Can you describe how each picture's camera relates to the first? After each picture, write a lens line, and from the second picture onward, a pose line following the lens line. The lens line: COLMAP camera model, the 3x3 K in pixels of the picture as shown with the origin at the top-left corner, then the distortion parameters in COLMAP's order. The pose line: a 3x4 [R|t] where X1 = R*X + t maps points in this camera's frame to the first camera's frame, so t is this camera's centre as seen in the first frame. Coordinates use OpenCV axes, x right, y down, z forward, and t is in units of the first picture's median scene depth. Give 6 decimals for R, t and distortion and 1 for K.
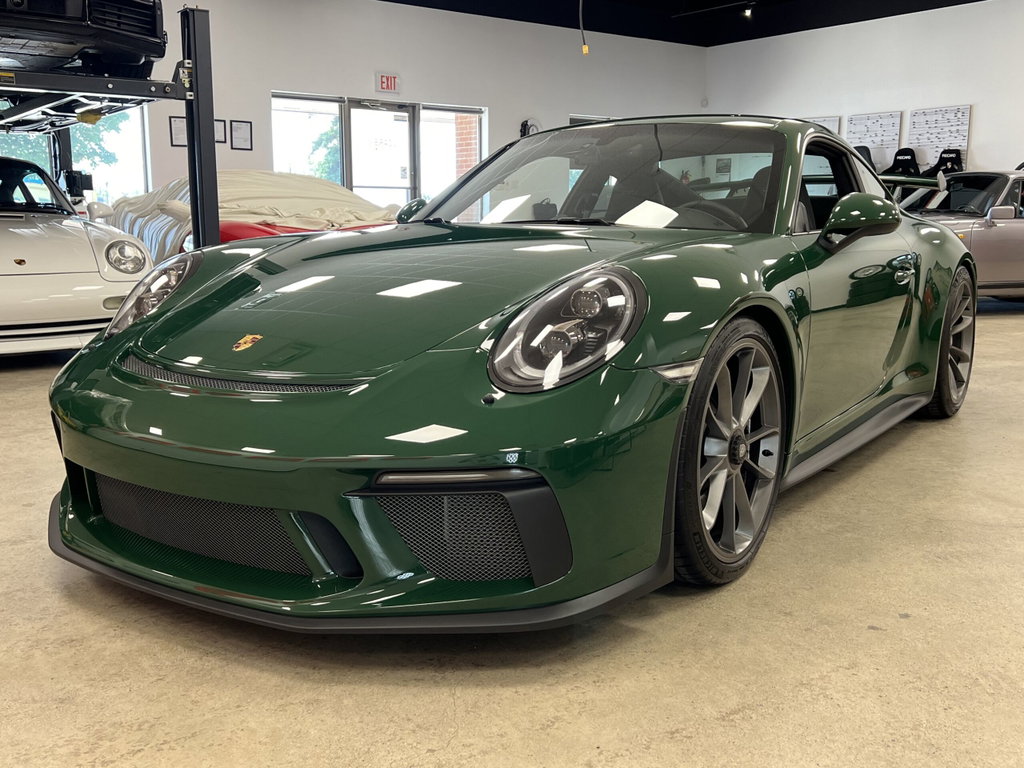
lens RADIAL K [[985.2, 0, 512.0], [0, 985.2, 384.0], [0, 0, 1]] dist [0.003146, -0.000041]
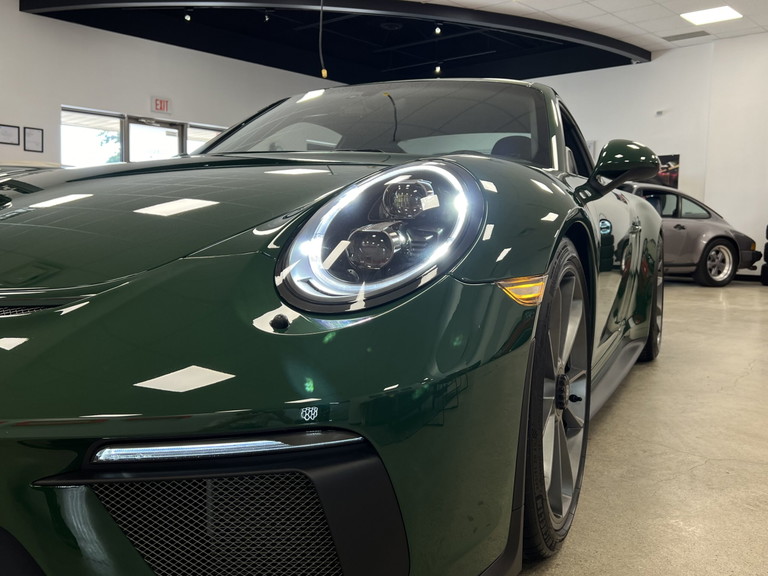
lens RADIAL K [[702.1, 0, 384.0], [0, 702.1, 288.0], [0, 0, 1]] dist [0.047203, 0.008641]
pose [[0.983940, 0.003982, 0.178454, -0.028255], [0.010498, 0.996729, -0.080128, 0.022371], [-0.178189, 0.080714, 0.980680, 0.382767]]
